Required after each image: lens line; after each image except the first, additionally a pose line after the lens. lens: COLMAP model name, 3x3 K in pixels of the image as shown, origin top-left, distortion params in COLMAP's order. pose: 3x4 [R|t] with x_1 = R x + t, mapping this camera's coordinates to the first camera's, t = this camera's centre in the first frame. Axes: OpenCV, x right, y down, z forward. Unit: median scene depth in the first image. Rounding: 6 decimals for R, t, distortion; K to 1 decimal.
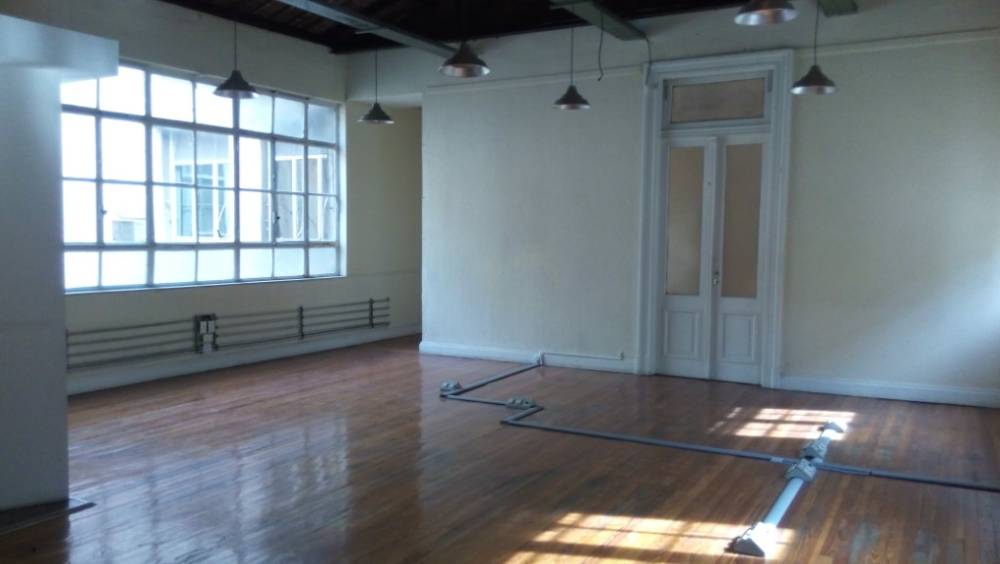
lens RADIAL K [[824.0, 0, 500.2], [0, 824.0, 284.4], [0, 0, 1]] dist [0.060349, -0.025554]
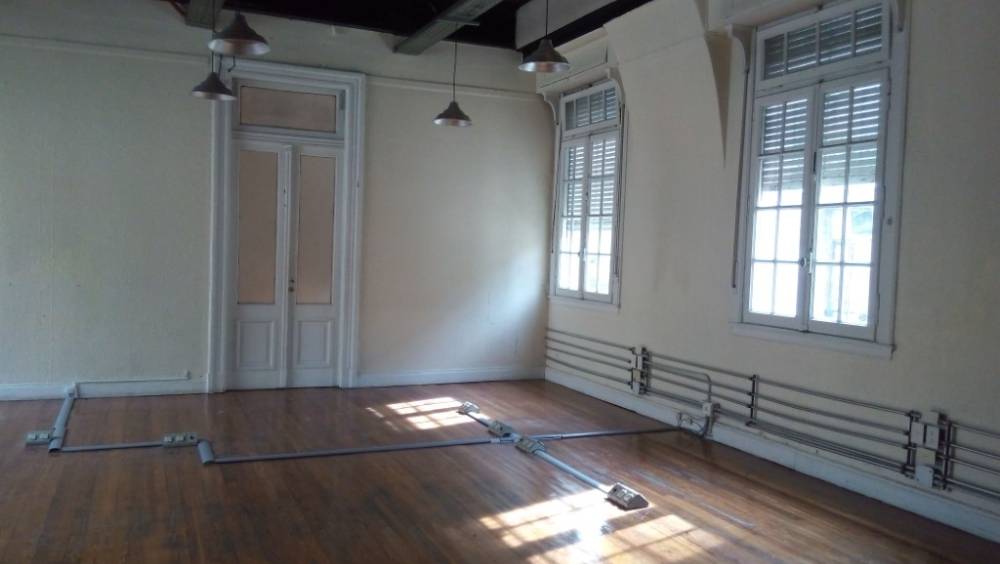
lens RADIAL K [[824.0, 0, 500.5], [0, 824.0, 284.0], [0, 0, 1]] dist [0.060349, -0.025554]
pose [[0.613596, -0.020925, 0.789343, -0.391225], [0.023435, 0.999691, 0.008284, -0.012956], [-0.789273, 0.013416, 0.613896, 0.192117]]
